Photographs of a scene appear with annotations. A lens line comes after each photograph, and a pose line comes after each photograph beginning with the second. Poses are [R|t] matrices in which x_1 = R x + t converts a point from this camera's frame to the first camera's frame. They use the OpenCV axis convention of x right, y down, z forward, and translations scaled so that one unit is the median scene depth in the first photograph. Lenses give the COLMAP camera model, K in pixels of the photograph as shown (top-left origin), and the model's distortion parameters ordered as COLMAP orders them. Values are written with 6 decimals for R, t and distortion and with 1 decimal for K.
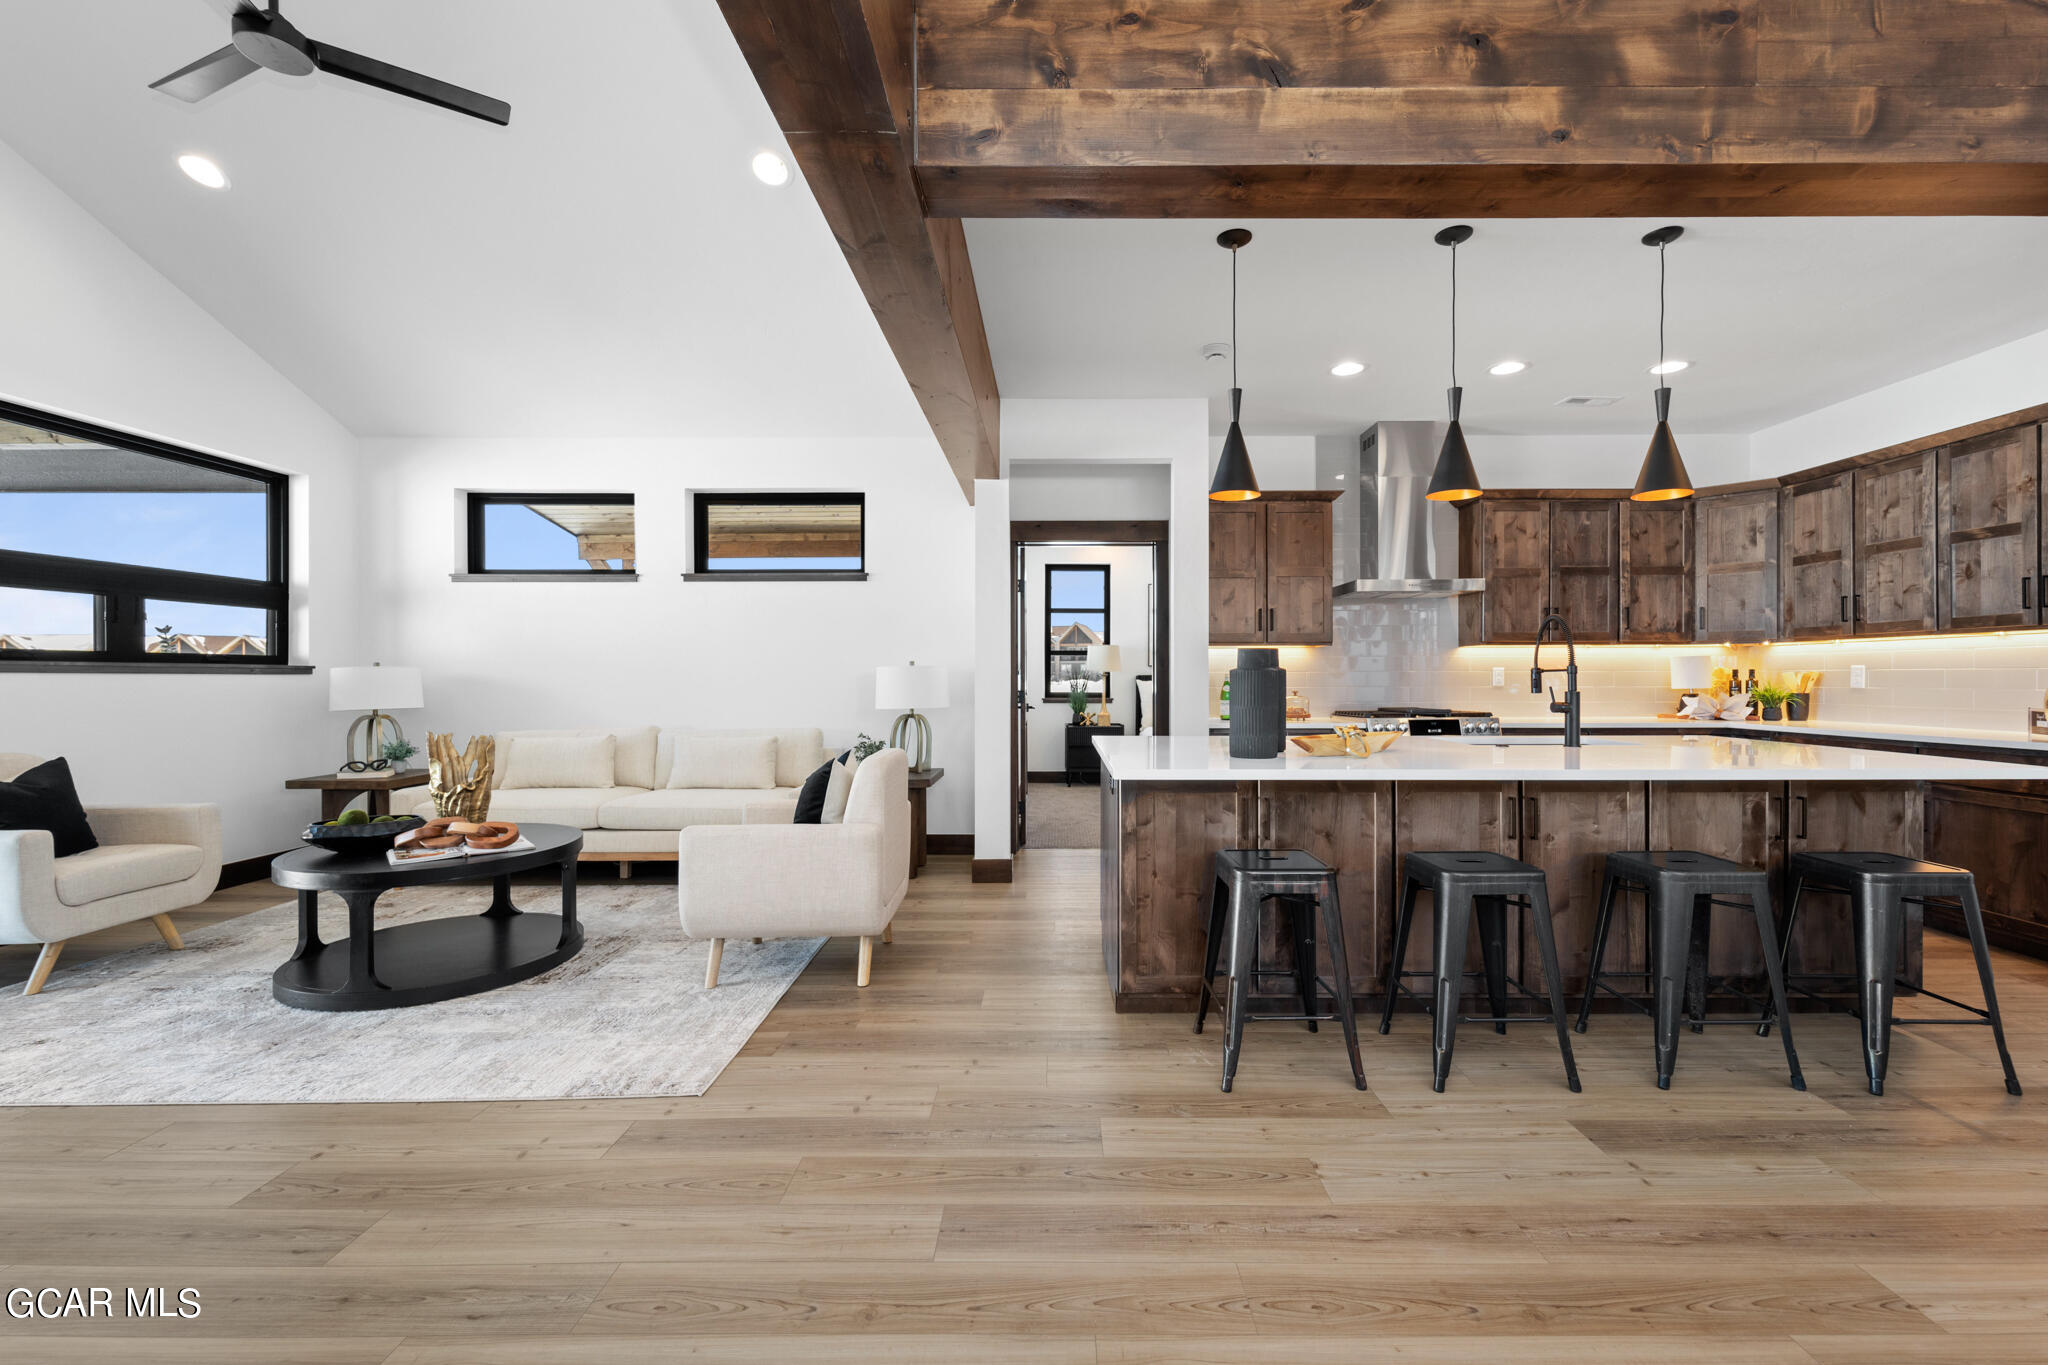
lens RADIAL K [[830.9, 0, 1055.2], [0, 830.9, 684.0], [0, 0, 1]] dist [0.003437, -0.000781]
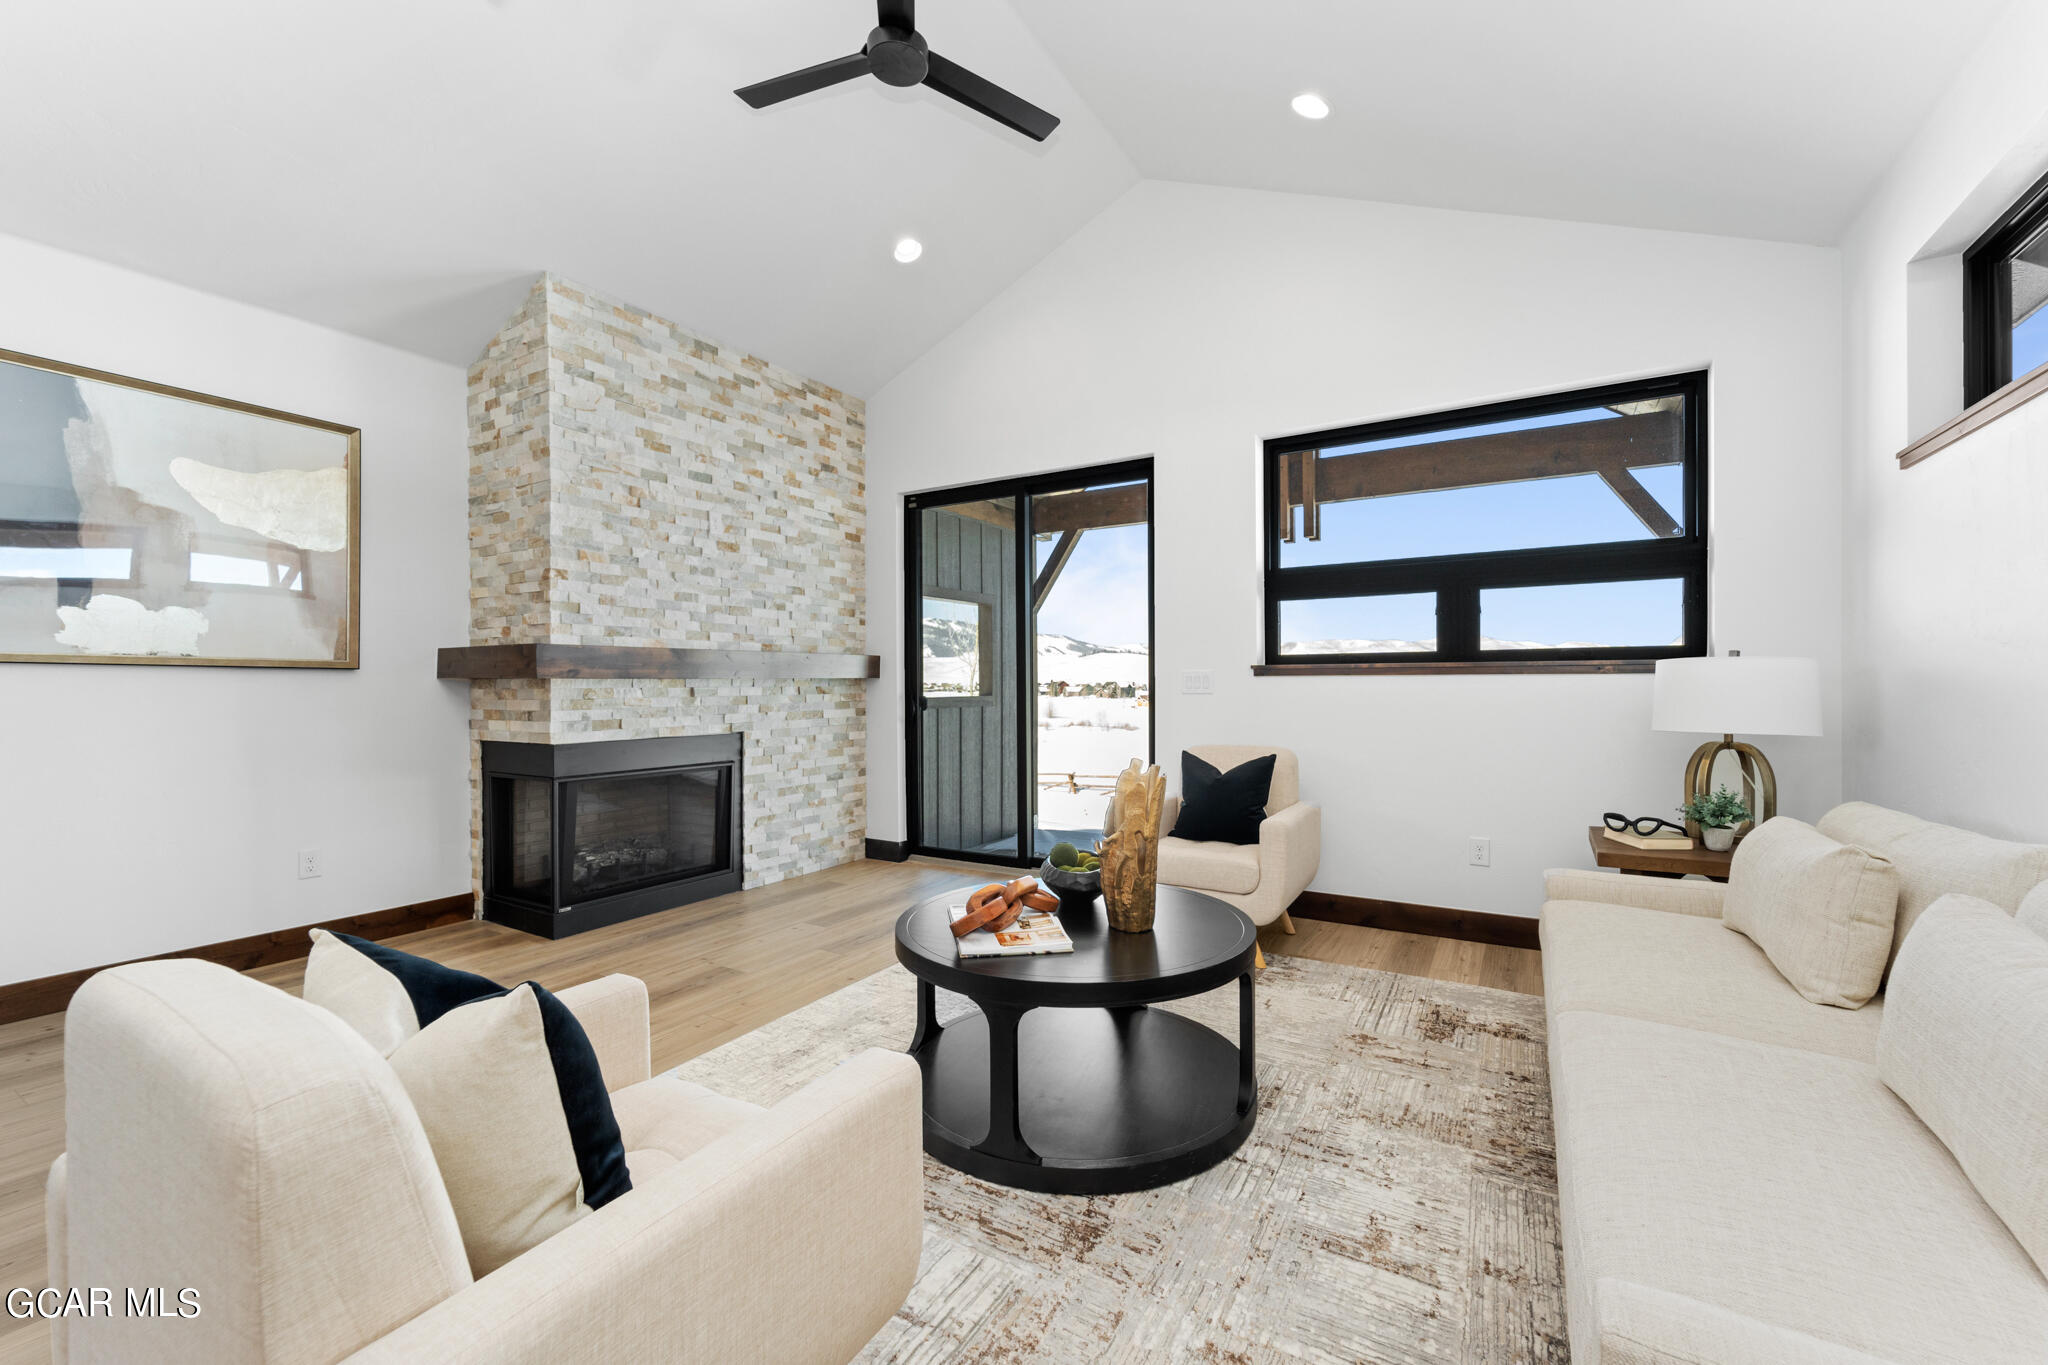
lens RADIAL K [[830.9, 0, 1024.7], [0, 830.9, 685.5], [0, 0, 1]] dist [0.003437, -0.000781]
pose [[-0.521760, 0.005485, -0.853075, -0.088067], [-0.000361, 0.999978, 0.006650, -0.006308], [0.853092, 0.003778, -0.521746, 0.976191]]
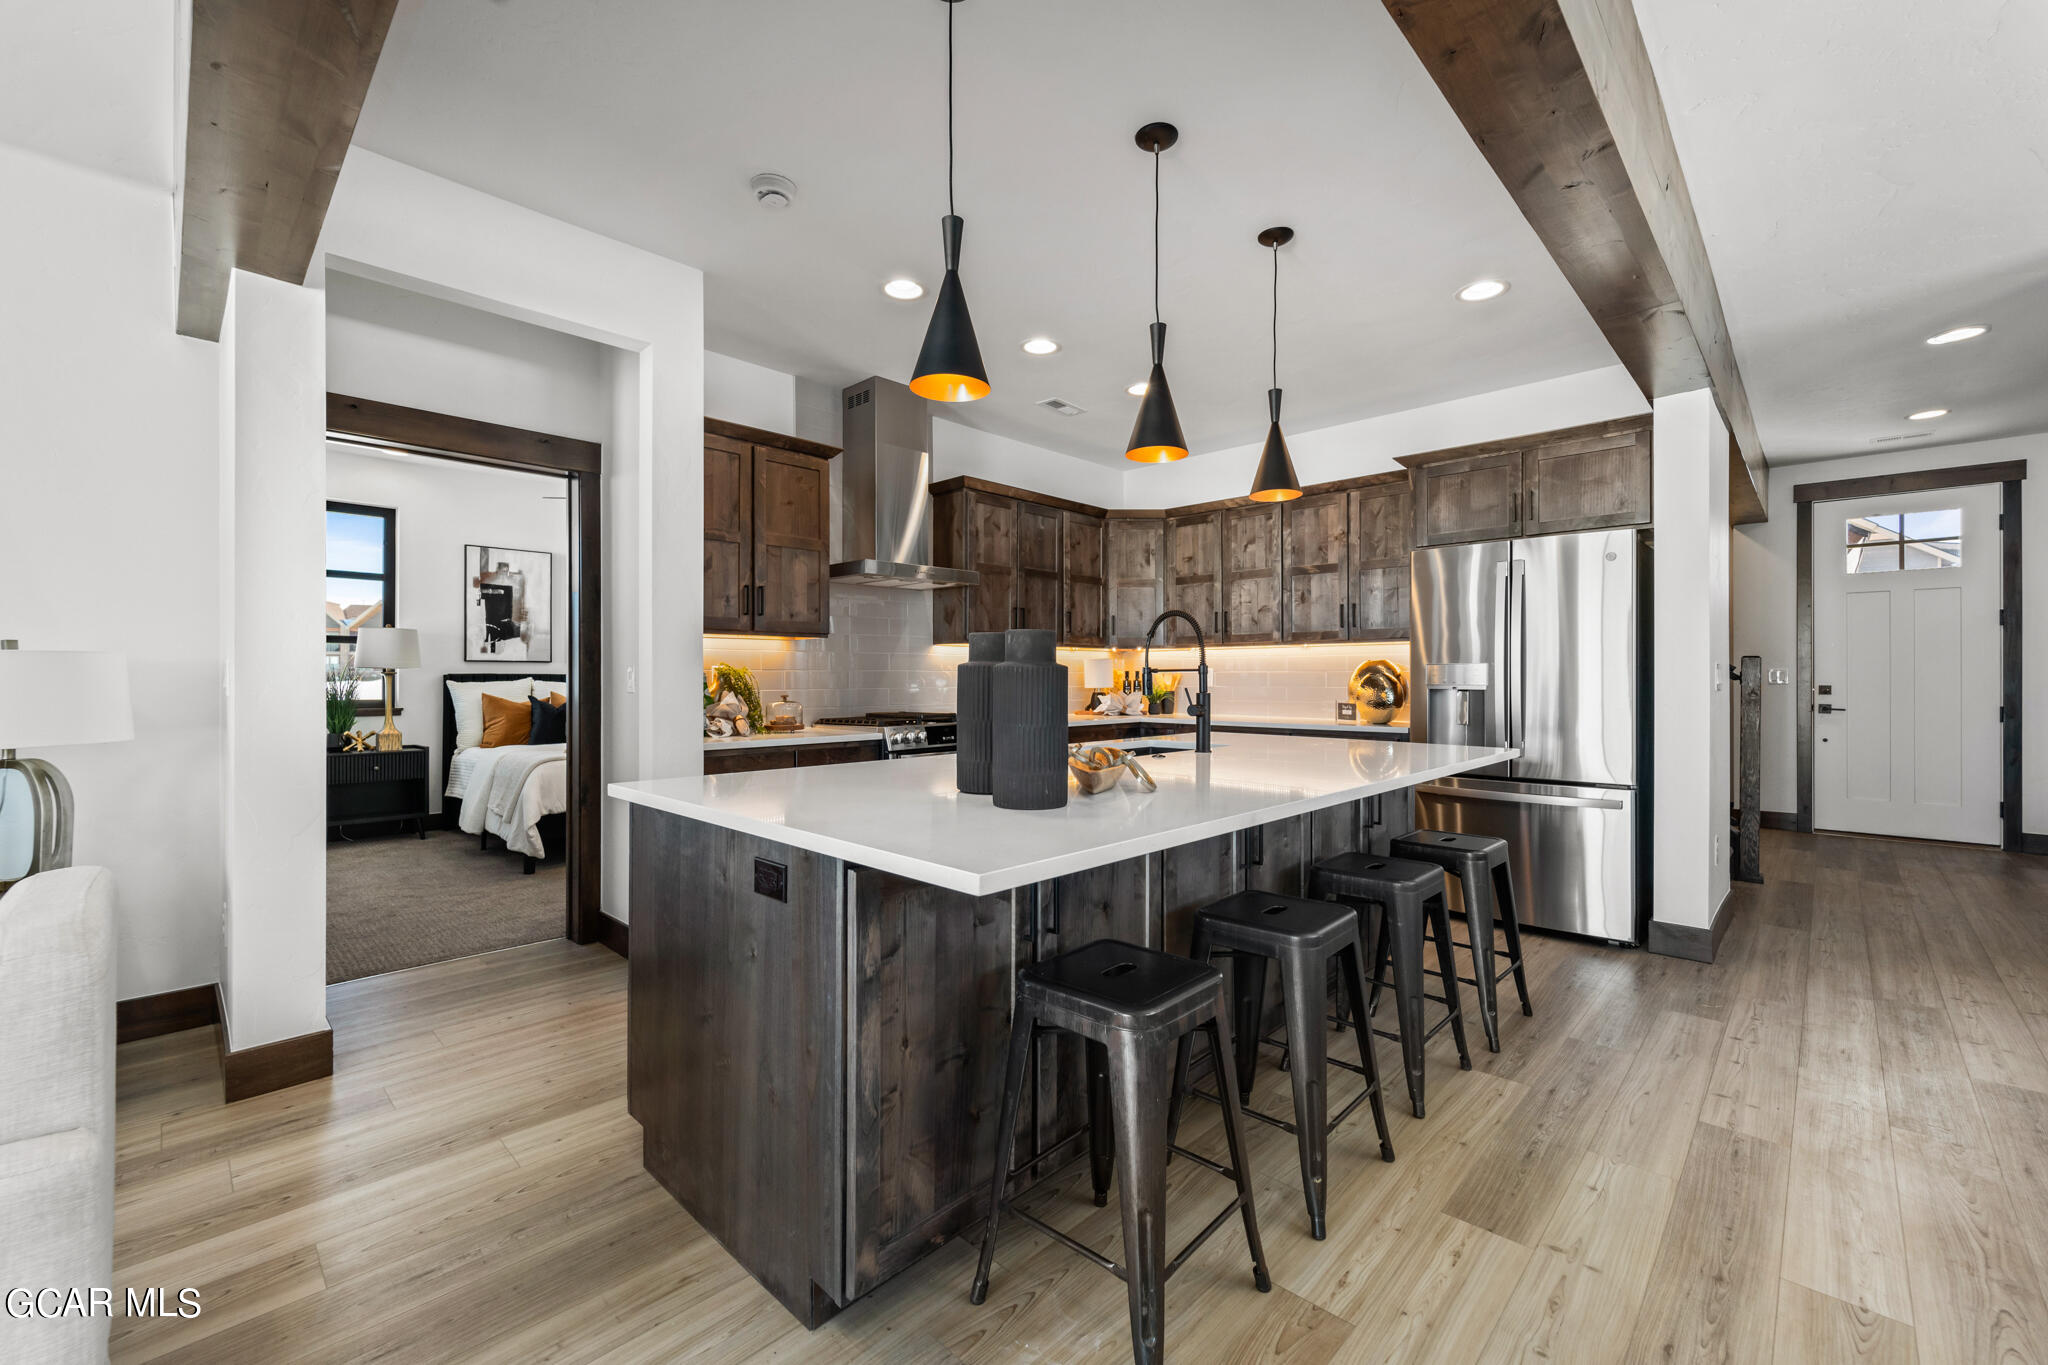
lens RADIAL K [[830.9, 0, 1022.0], [0, 830.9, 676.6], [0, 0, 1]] dist [0.003437, -0.000781]
pose [[0.695189, 0.002137, 0.718824, -0.129681], [0.004495, 0.999963, -0.007320, -0.002350], [-0.718813, 0.008320, 0.695154, 0.342980]]
